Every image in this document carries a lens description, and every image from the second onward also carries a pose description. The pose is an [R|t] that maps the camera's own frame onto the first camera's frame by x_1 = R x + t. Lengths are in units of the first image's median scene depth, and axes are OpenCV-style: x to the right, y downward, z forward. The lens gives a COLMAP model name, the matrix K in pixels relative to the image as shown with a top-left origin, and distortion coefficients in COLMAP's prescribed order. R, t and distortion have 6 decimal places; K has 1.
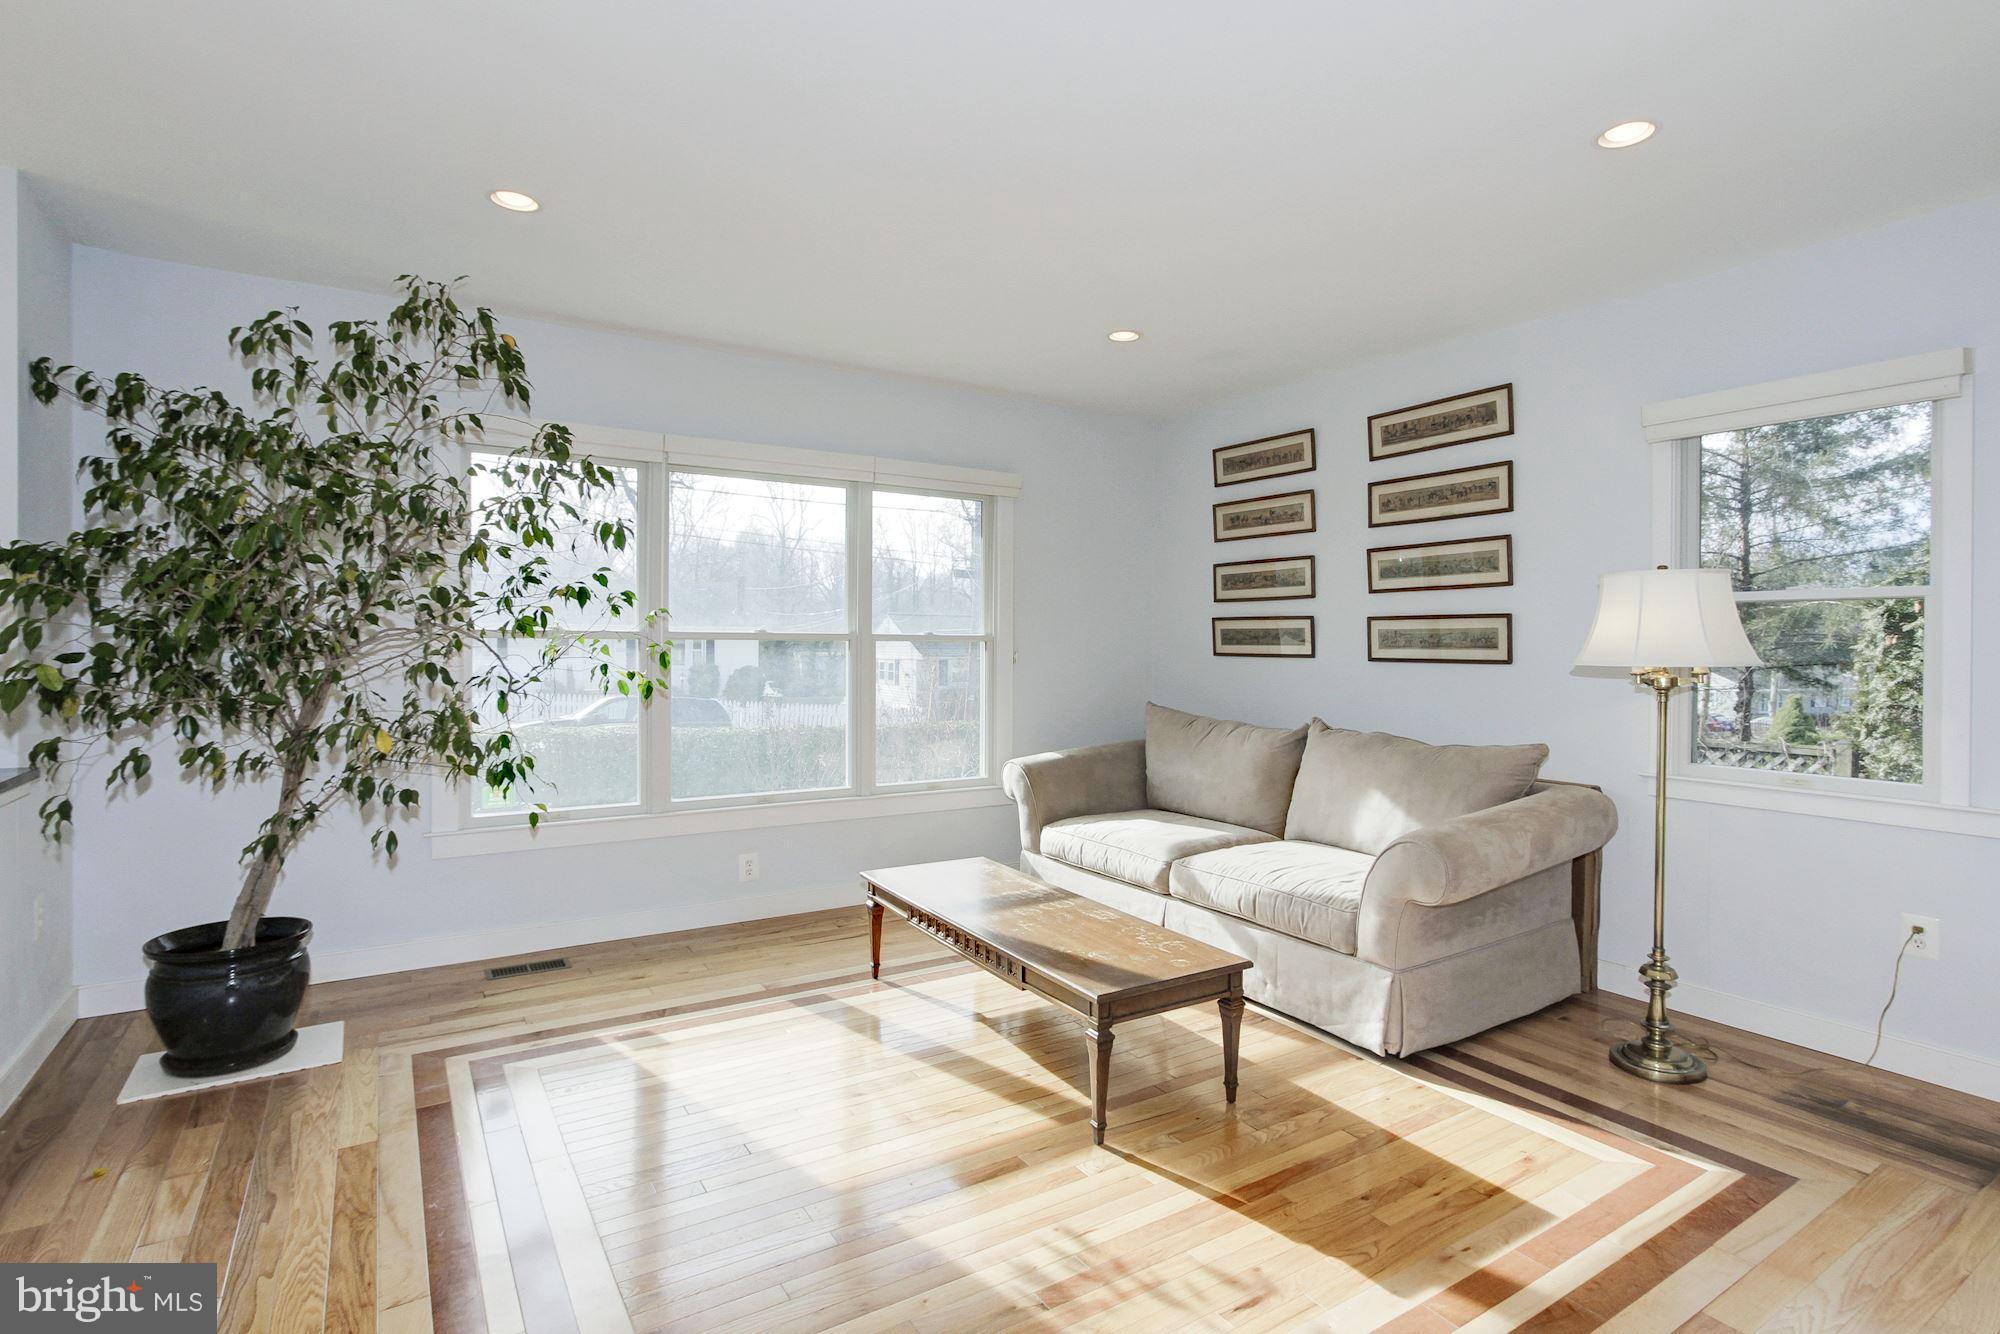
lens RADIAL K [[1014.9, 0, 1000.0], [0, 1014.9, 667.0], [0, 0, 1]] dist [-0.004252, -0.000307]
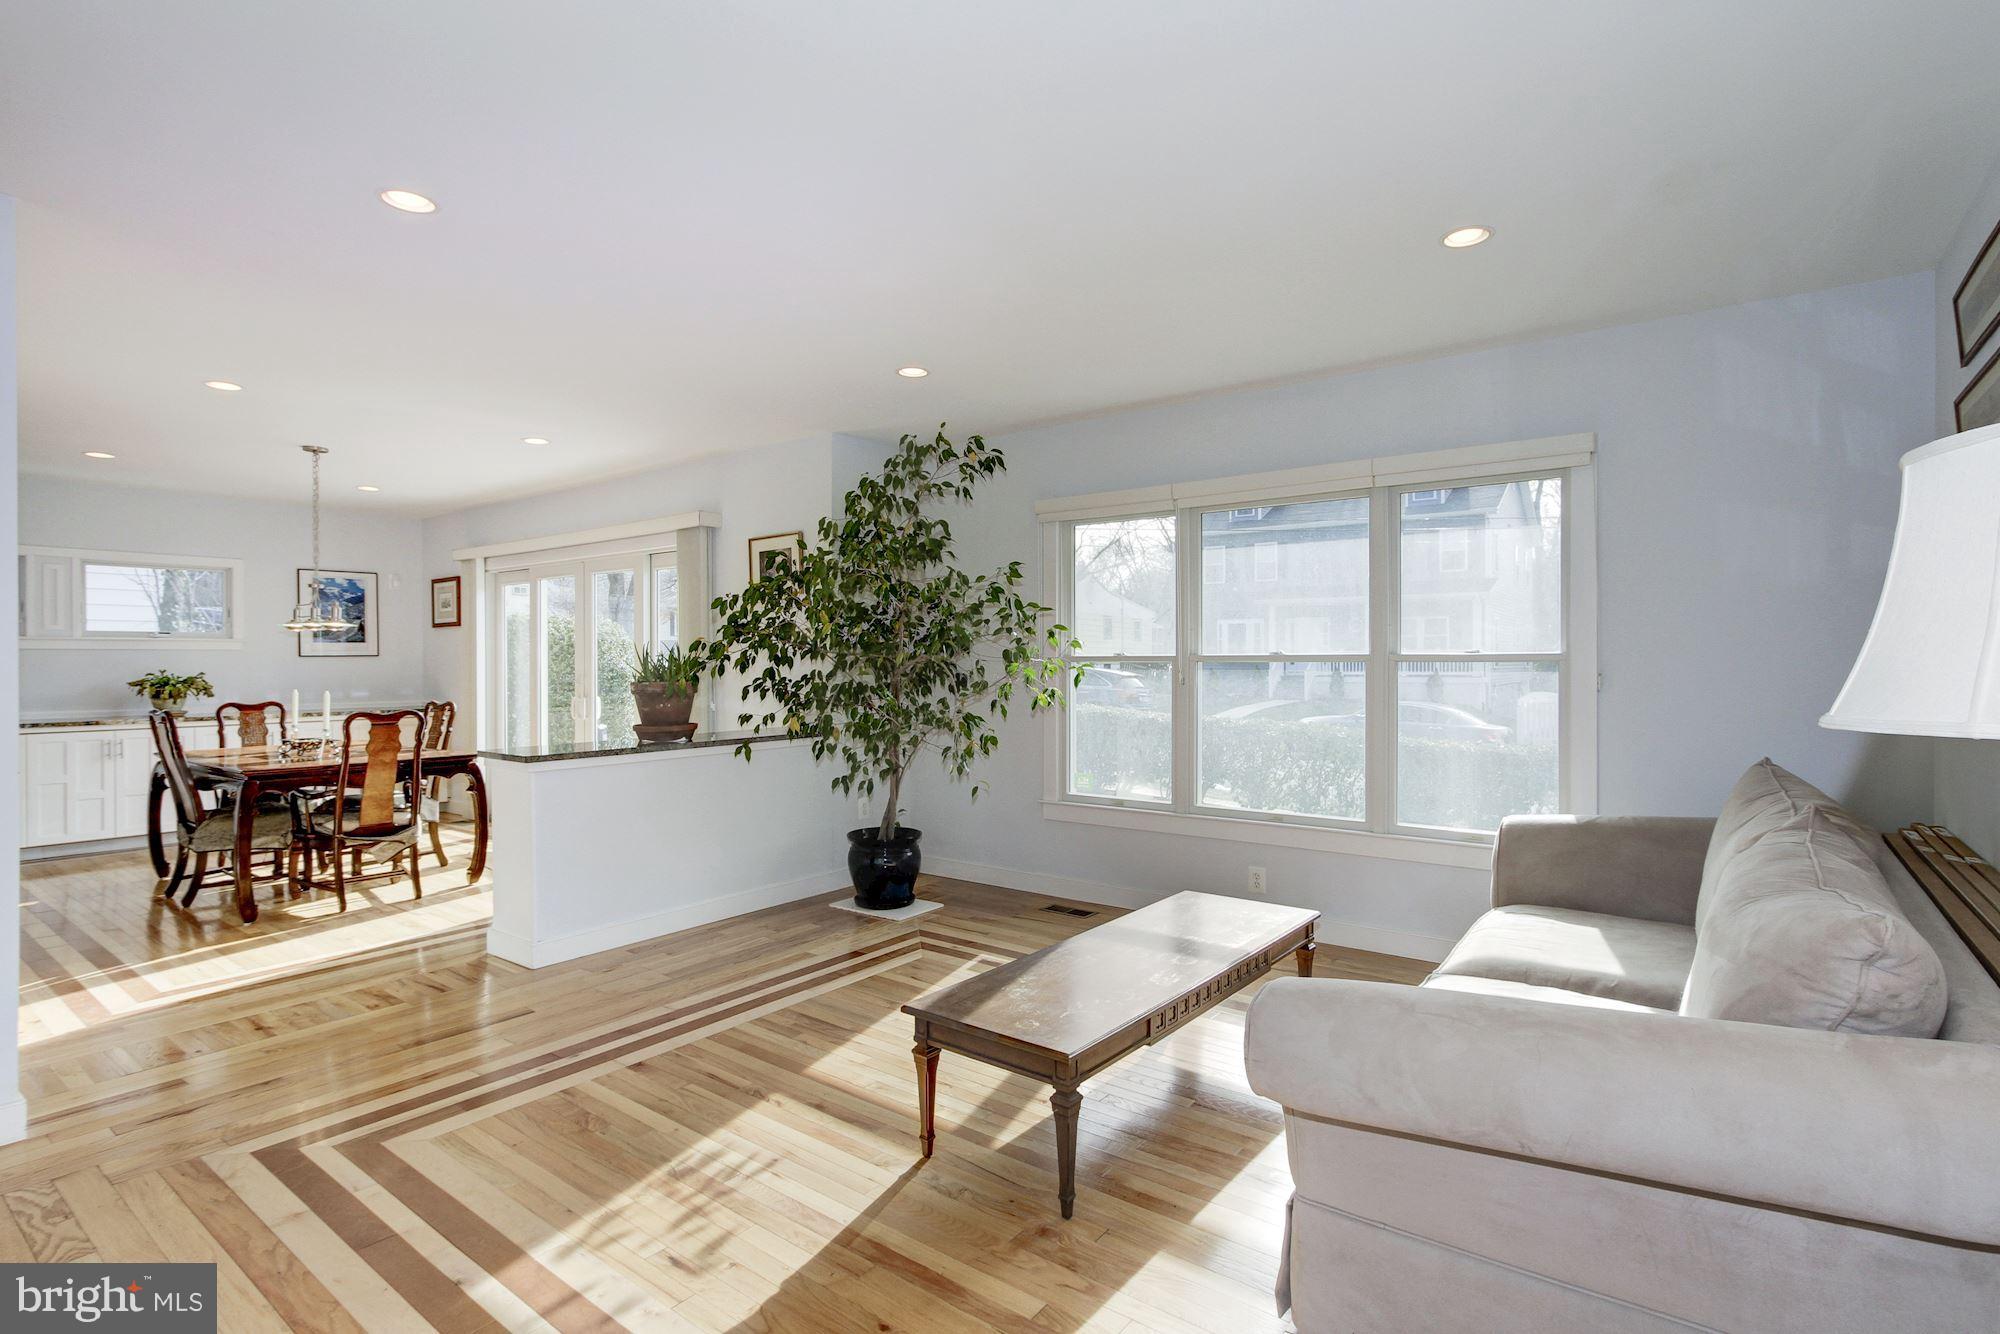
lens RADIAL K [[946.2, 0, 1000.0], [0, 946.2, 667.0], [0, 0, 1]] dist [-0.001319, -0.000043]
pose [[0.352050, 0.001220, -0.935981, 0.953169], [-0.018679, 0.999809, -0.005723, -0.019736], [0.935795, 0.019498, 0.352005, 0.675483]]
